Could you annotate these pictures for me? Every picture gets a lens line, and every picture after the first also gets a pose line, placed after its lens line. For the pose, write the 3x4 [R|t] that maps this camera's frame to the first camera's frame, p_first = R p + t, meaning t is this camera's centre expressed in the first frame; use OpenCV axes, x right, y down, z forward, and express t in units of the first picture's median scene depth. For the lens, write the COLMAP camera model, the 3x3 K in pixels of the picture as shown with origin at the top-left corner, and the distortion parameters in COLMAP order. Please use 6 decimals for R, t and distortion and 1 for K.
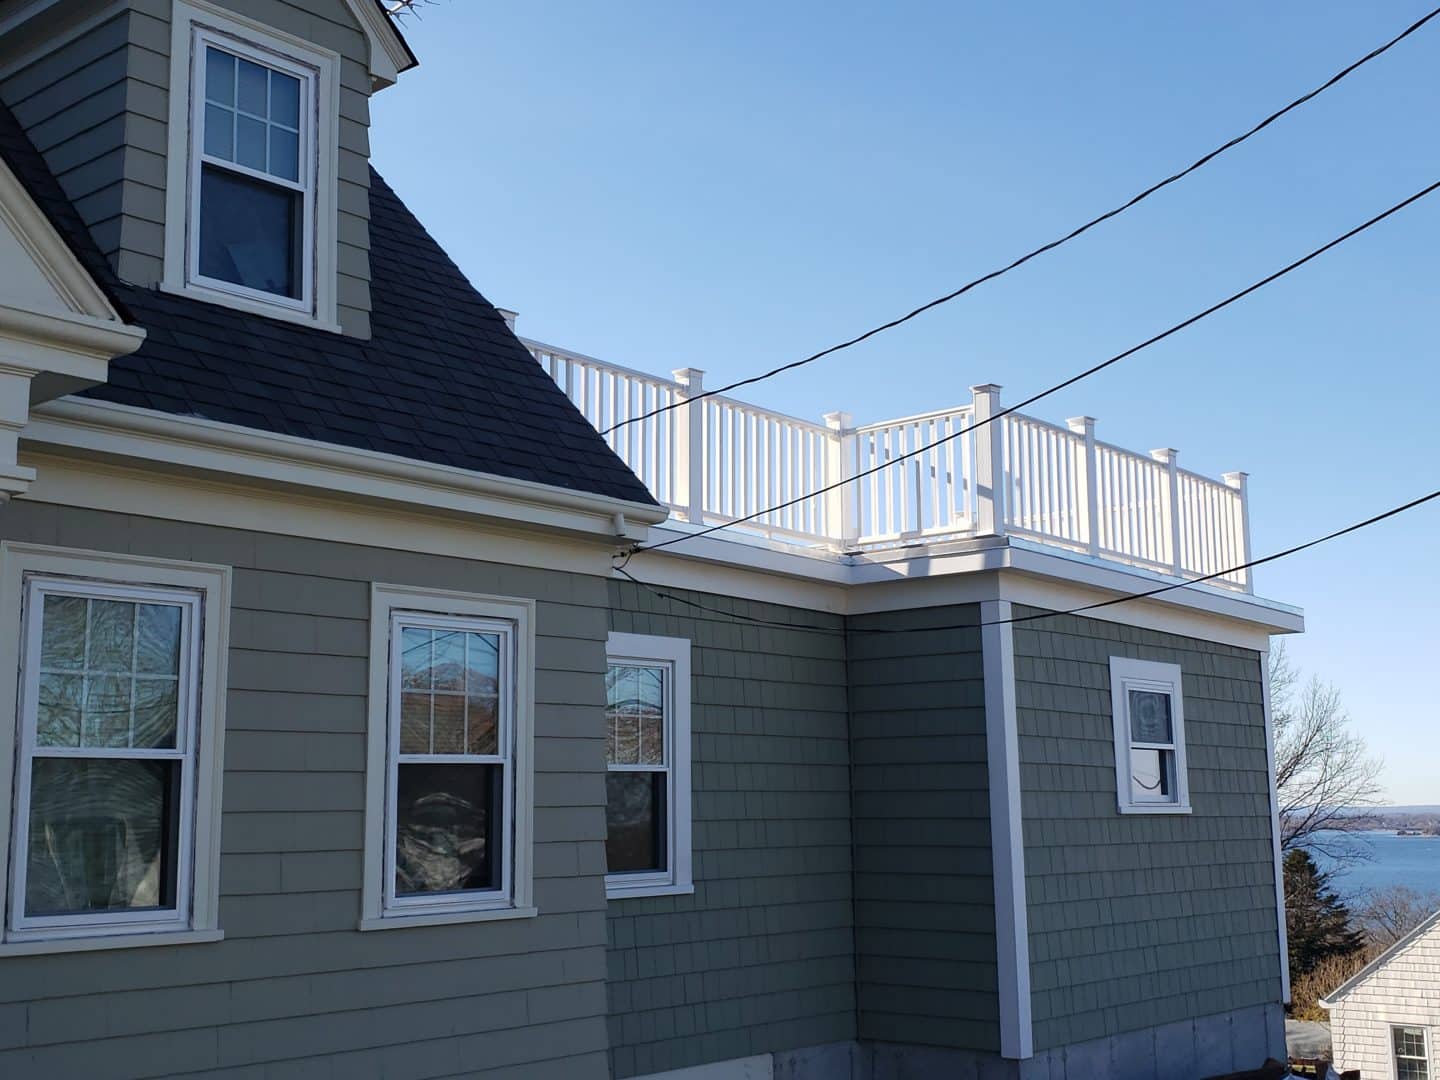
lens RADIAL K [[1764.8, 0, 720.0], [0, 1764.8, 540.0], [0, 0, 1]] dist [0.076809, -0.070610]
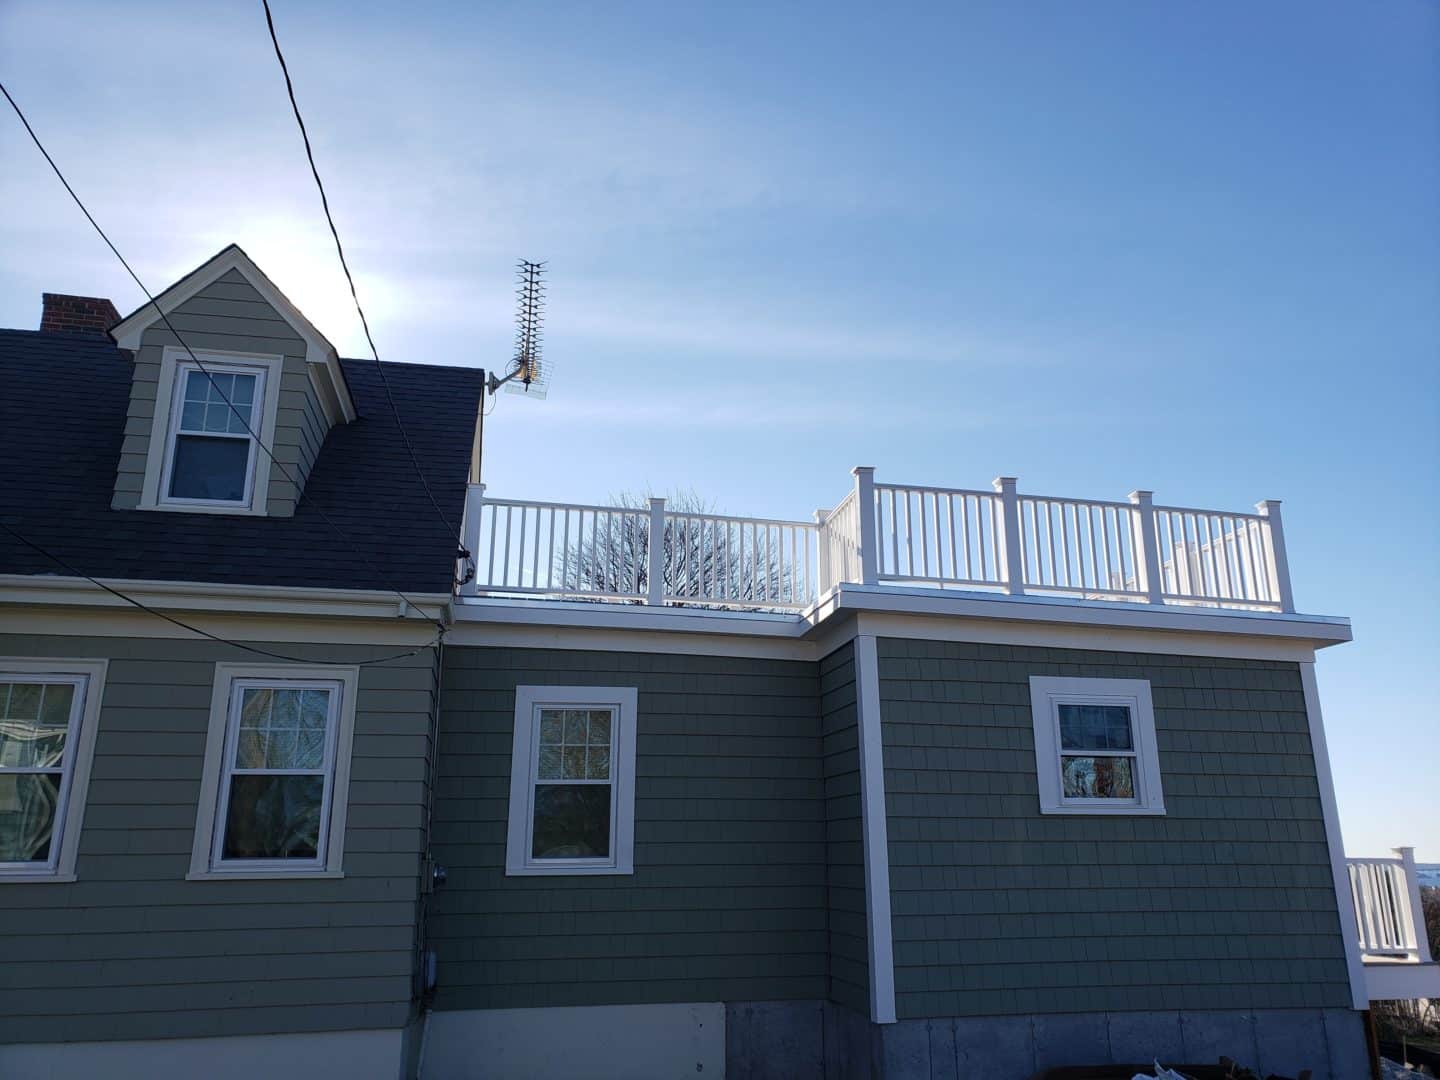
lens RADIAL K [[1129.5, 0, 720.0], [0, 1129.5, 540.0], [0, 0, 1]] dist [0.002717, 0.042251]
pose [[0.790221, -0.160293, -0.591487, 0.582092], [0.089314, 0.985004, -0.147613, 0.078498], [0.606278, 0.063819, 0.792688, 0.324124]]
